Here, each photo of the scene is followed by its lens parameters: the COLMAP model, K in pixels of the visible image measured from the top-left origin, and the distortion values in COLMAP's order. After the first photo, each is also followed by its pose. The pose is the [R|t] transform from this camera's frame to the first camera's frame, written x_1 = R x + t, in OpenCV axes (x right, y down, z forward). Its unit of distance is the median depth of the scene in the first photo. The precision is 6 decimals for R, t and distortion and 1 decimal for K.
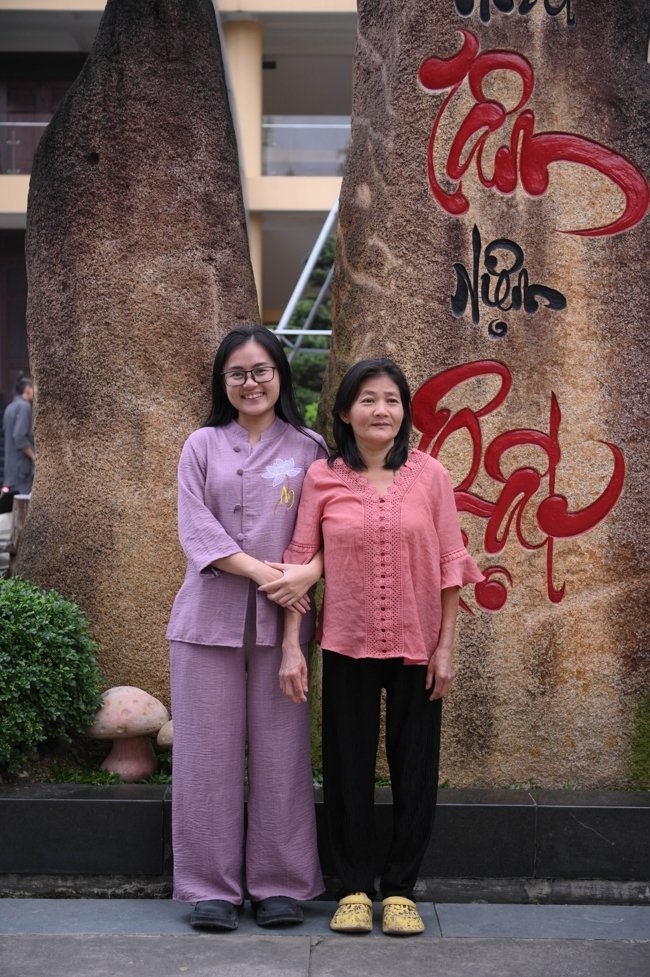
lens RADIAL K [[1628.6, 0, 320.4], [0, 1628.6, 499.2], [0, 0, 1]] dist [-0.005732, 0.000000]
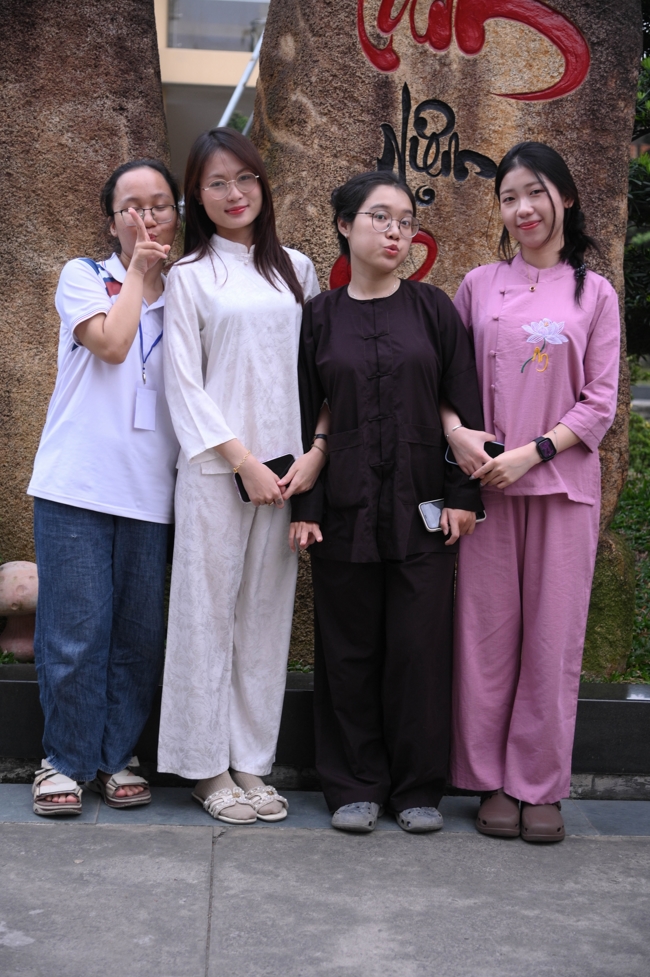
lens RADIAL K [[1596.9, 0, 315.3], [0, 1596.9, 496.2], [0, 0, 1]] dist [0.001619, 0.000000]
pose [[0.997493, 0.026930, 0.065448, -0.010864], [-0.031547, 0.997008, 0.070566, 0.006147], [-0.063352, -0.072454, 0.995358, 0.066818]]
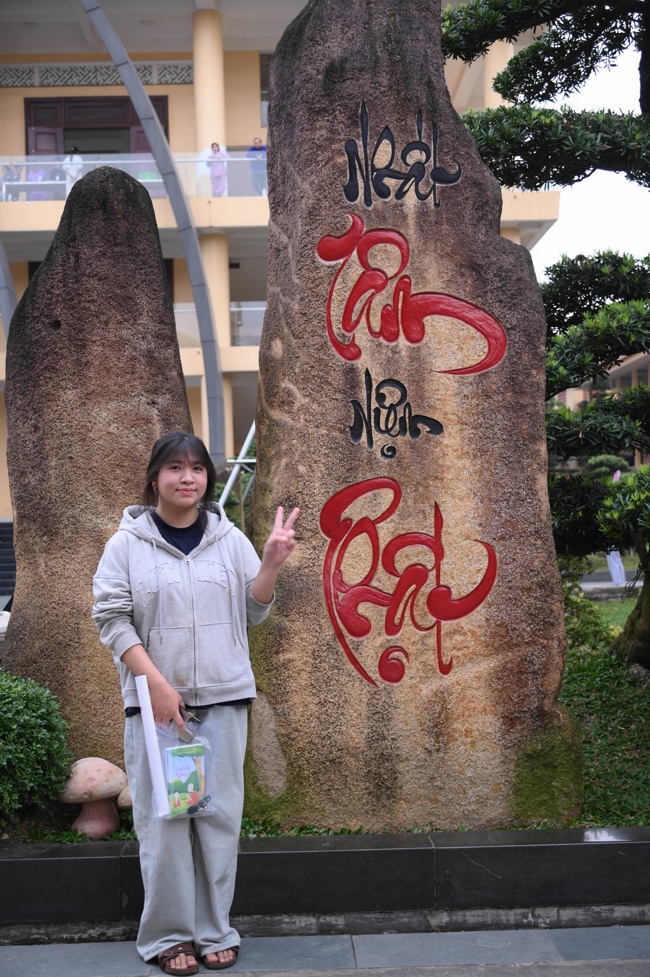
lens RADIAL K [[1206.9, 0, 321.9], [0, 1206.9, 495.6], [0, 0, 1]] dist [-0.022437, 0.000000]
pose [[0.999031, -0.032795, 0.029367, 0.030993], [0.034854, 0.996753, -0.072586, -0.007438], [-0.026891, 0.073539, 0.996930, 0.097520]]
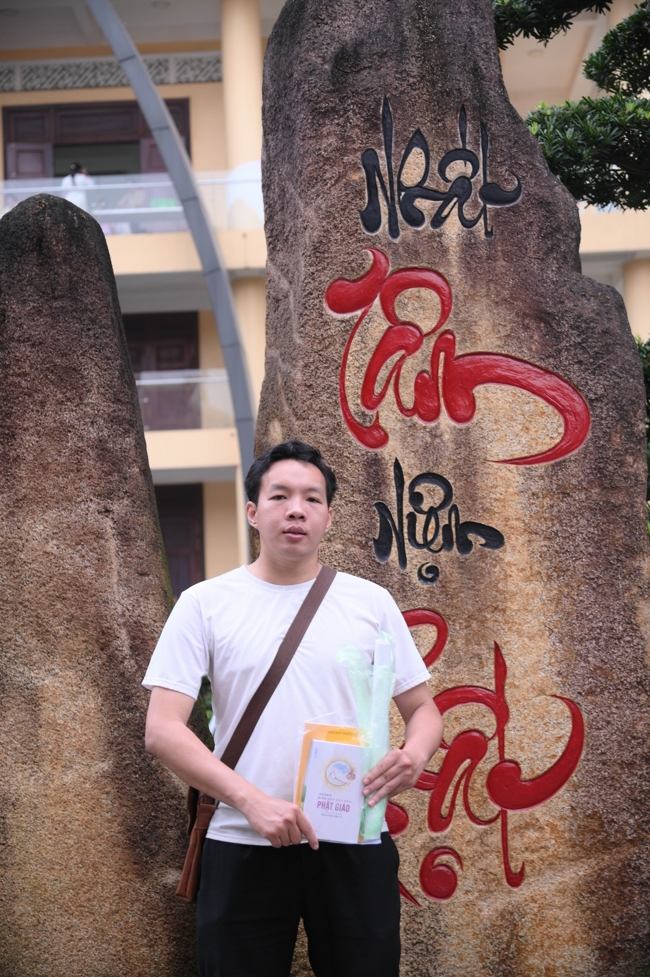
lens RADIAL K [[1628.6, 0, 325.5], [0, 1628.6, 495.9], [0, 0, 1]] dist [-0.005732, 0.000000]
pose [[0.998581, -0.048284, -0.022456, 0.075139], [0.044315, 0.987337, -0.152320, -0.014019], [0.029526, 0.151109, 0.988076, 0.119533]]
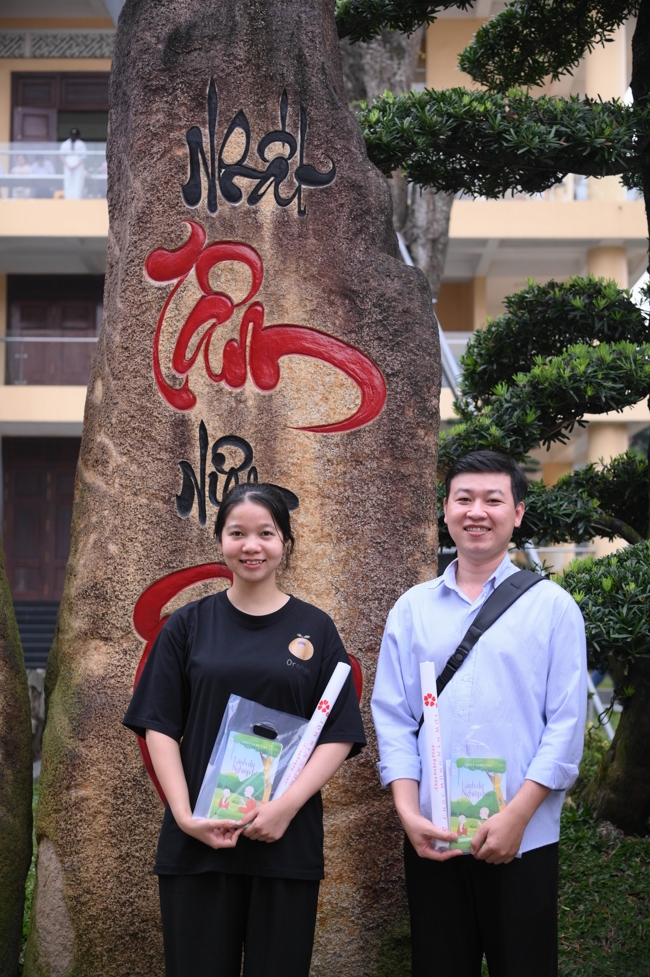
lens RADIAL K [[1528.2, 0, 332.0], [0, 1528.2, 495.4], [0, 0, 1]] dist [-0.005720, 0.000000]
pose [[0.999742, 0.002885, -0.022514, 0.190133], [-0.005708, 0.991967, -0.126369, -0.013323], [0.021968, 0.126464, 0.991728, 0.124362]]
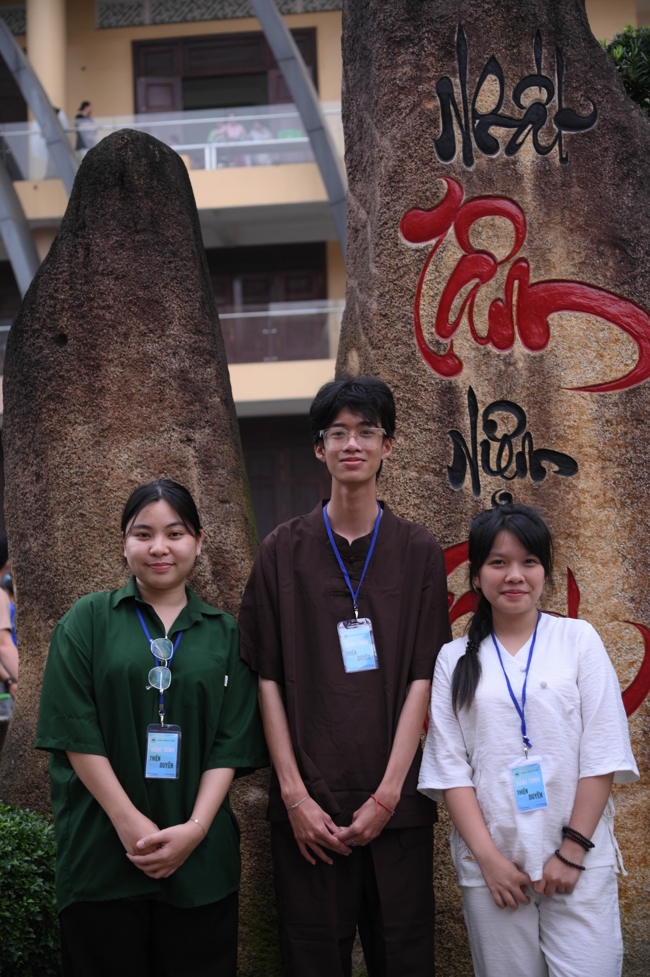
lens RADIAL K [[1628.6, 0, 327.3], [0, 1628.6, 497.2], [0, 0, 1]] dist [-0.005732, 0.000000]
pose [[0.992775, -0.048728, -0.109647, 0.111937], [0.036197, 0.992878, -0.113506, -0.008523], [0.114397, 0.108717, 0.987468, 0.108419]]
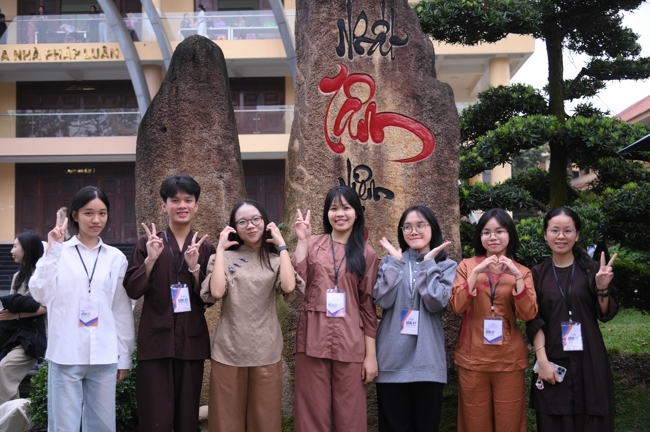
lens RADIAL K [[786.2, 0, 329.8], [0, 786.2, 215.8], [0, 0, 1]] dist [-0.020966, 0.000000]
pose [[0.998703, -0.015352, -0.048543, 0.118153], [0.010966, 0.995940, -0.089352, -0.010402], [0.049717, 0.088704, 0.994816, 0.035260]]
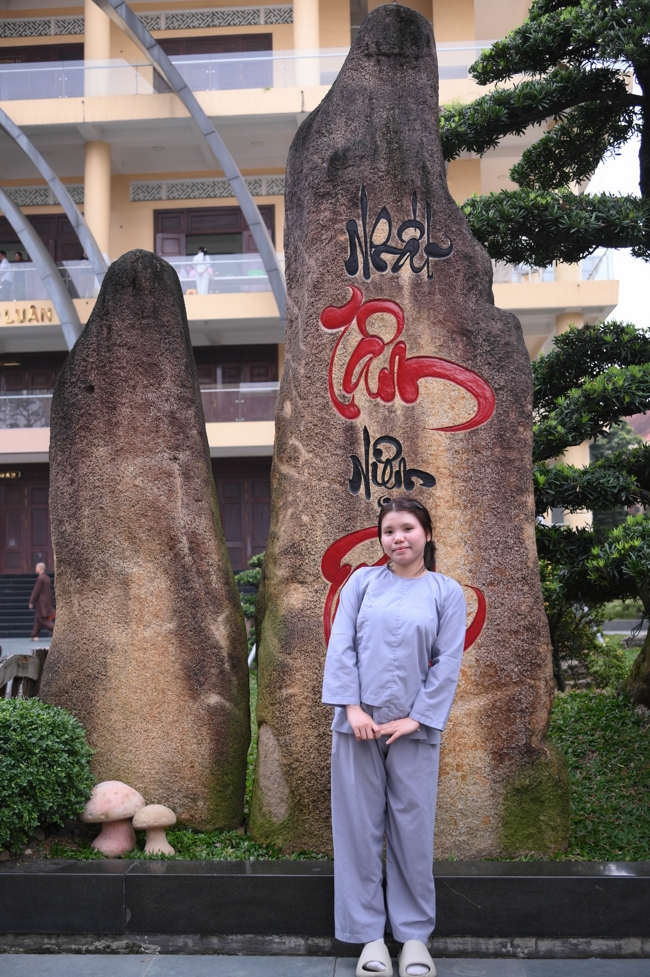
lens RADIAL K [[1053.8, 0, 327.3], [0, 1053.8, 495.1], [0, 0, 1]] dist [-0.028994, 0.000000]
pose [[0.997695, -0.029884, -0.060918, 0.114803], [0.021860, 0.991486, -0.128366, -0.001550], [0.064235, 0.126739, 0.989854, 0.145538]]
